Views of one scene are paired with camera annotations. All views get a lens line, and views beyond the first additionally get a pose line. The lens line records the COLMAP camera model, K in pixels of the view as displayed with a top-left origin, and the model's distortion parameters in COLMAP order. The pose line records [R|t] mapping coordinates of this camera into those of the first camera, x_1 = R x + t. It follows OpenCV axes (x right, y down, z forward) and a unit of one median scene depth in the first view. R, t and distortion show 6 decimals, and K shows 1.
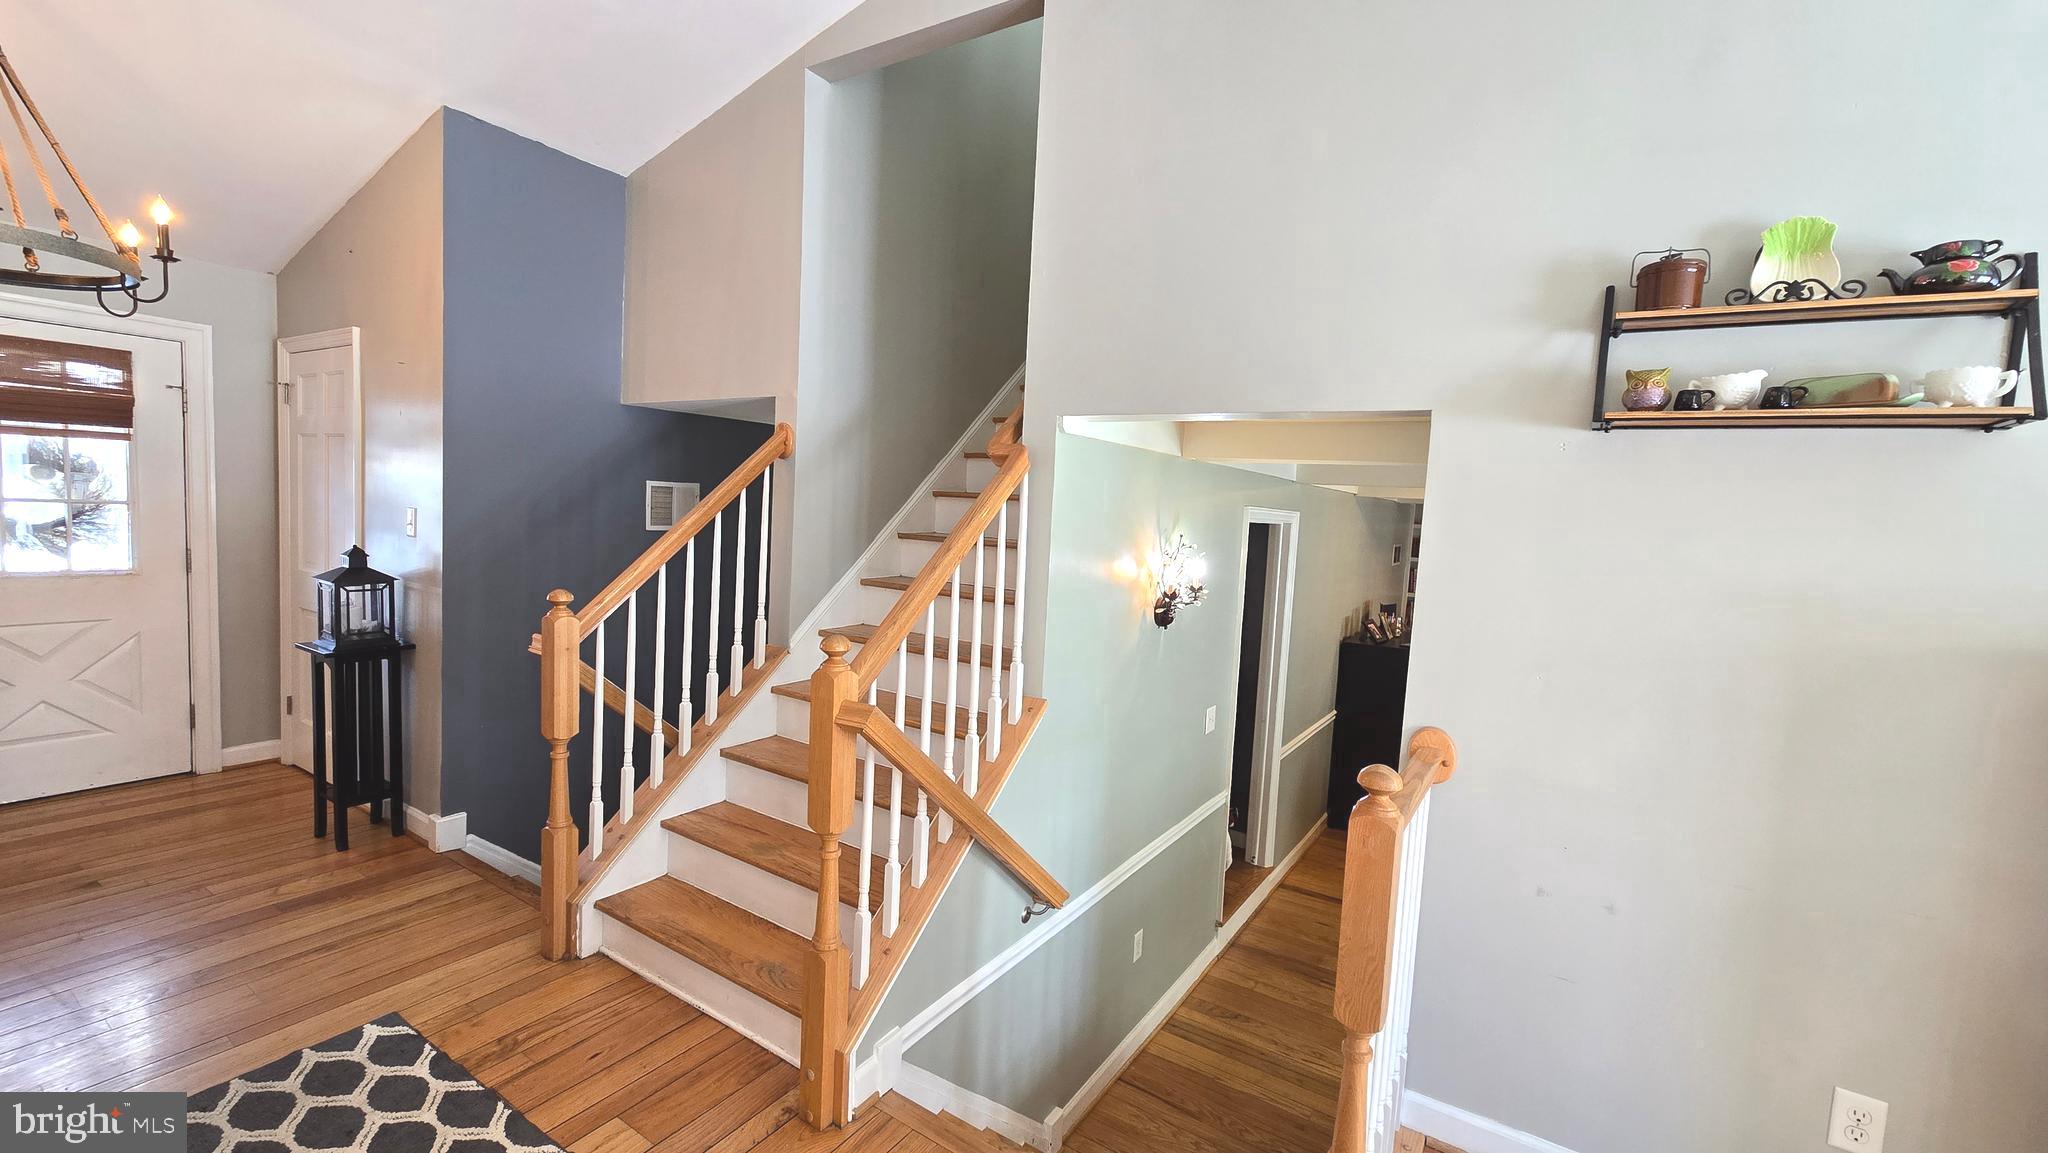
lens RADIAL K [[844.3, 0, 1012.6], [0, 844.3, 575.4], [0, 0, 1]] dist [-0.001555, -0.000312]
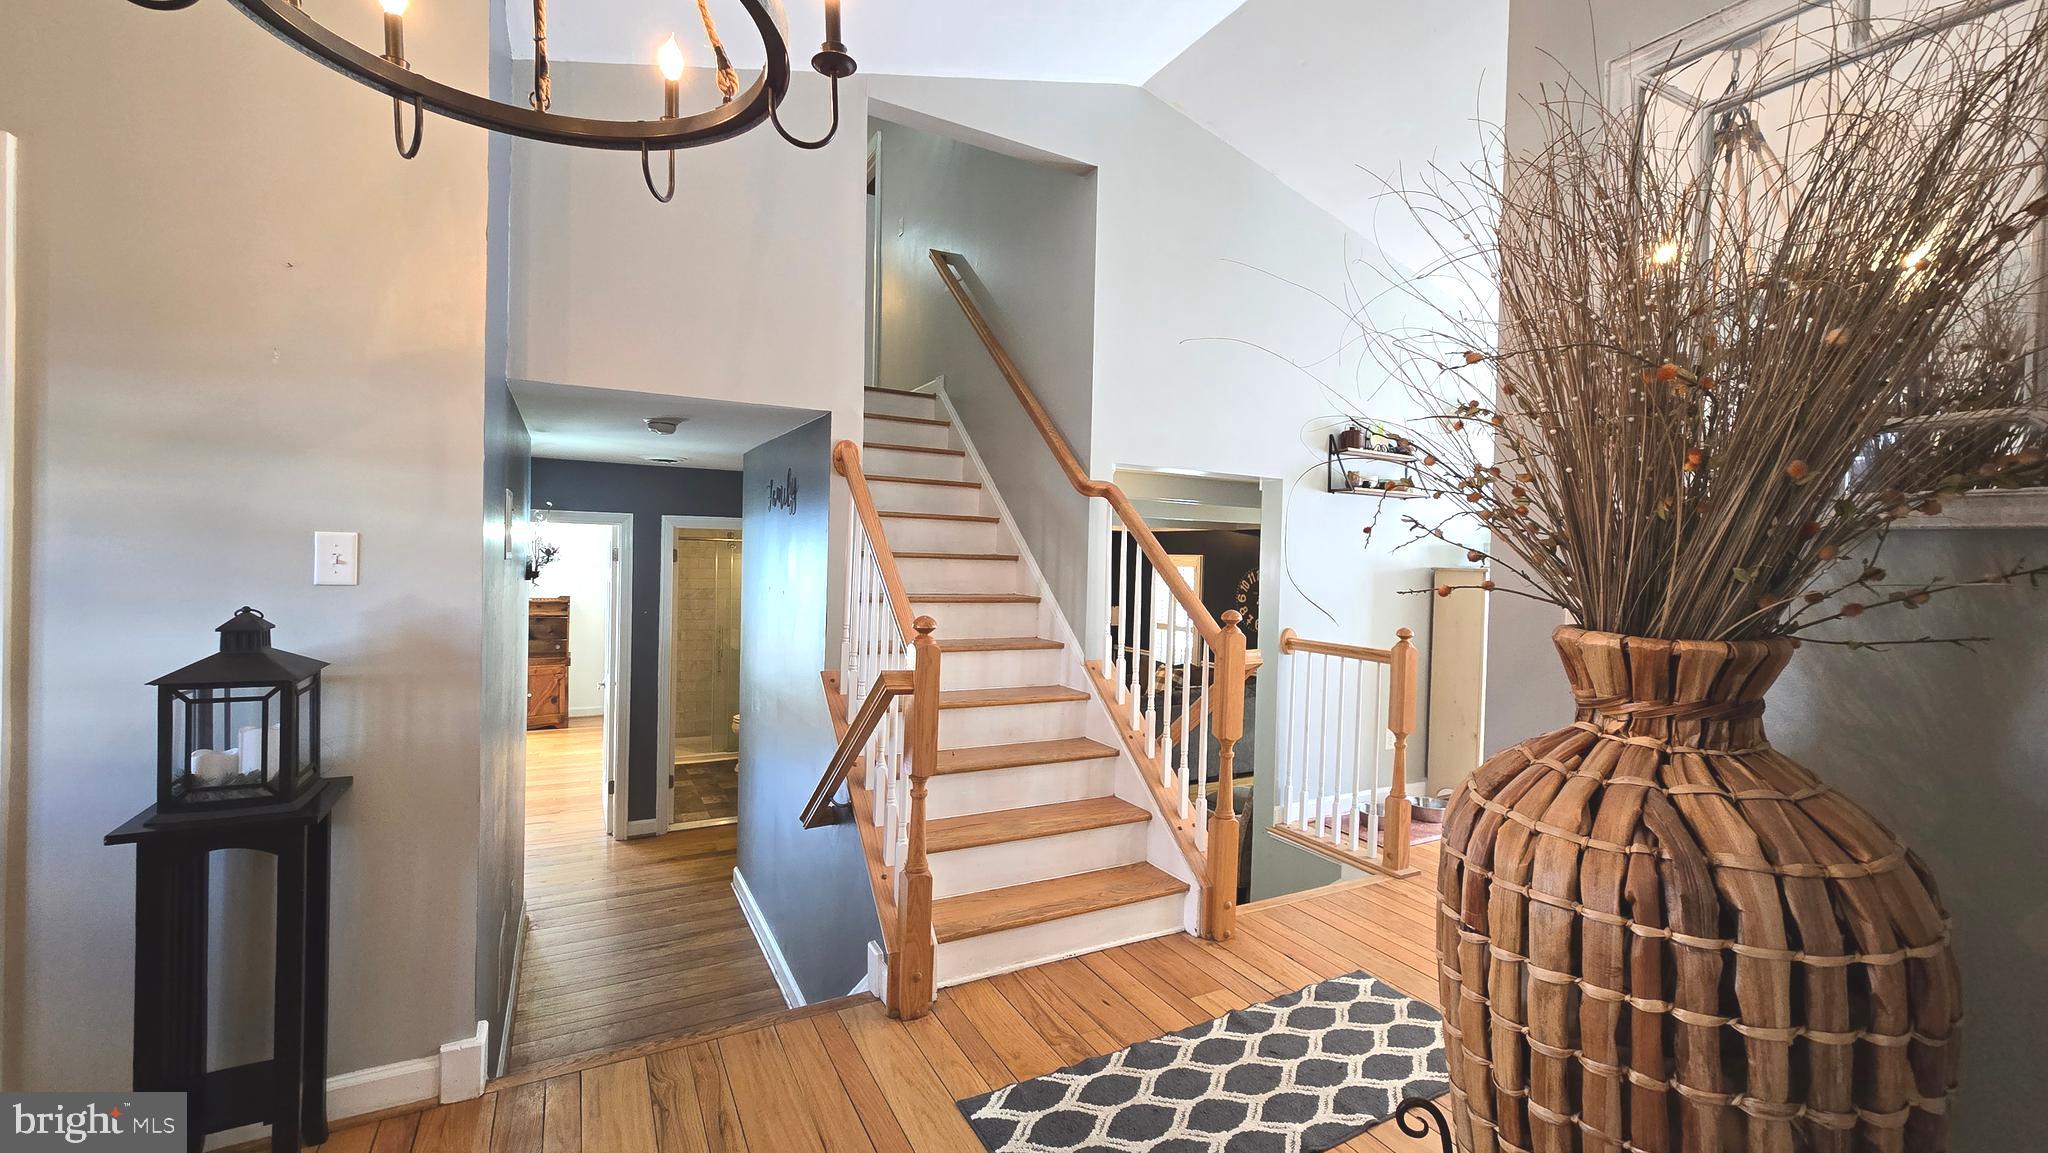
lens RADIAL K [[838.2, 0, 1020.5], [0, 838.2, 572.7], [0, 0, 1]] dist [0.002291, -0.000579]
pose [[0.474126, -0.053934, 0.878803, -1.623016], [0.081849, 0.996500, 0.016999, -0.046709], [-0.876644, 0.063870, 0.476881, 0.552855]]
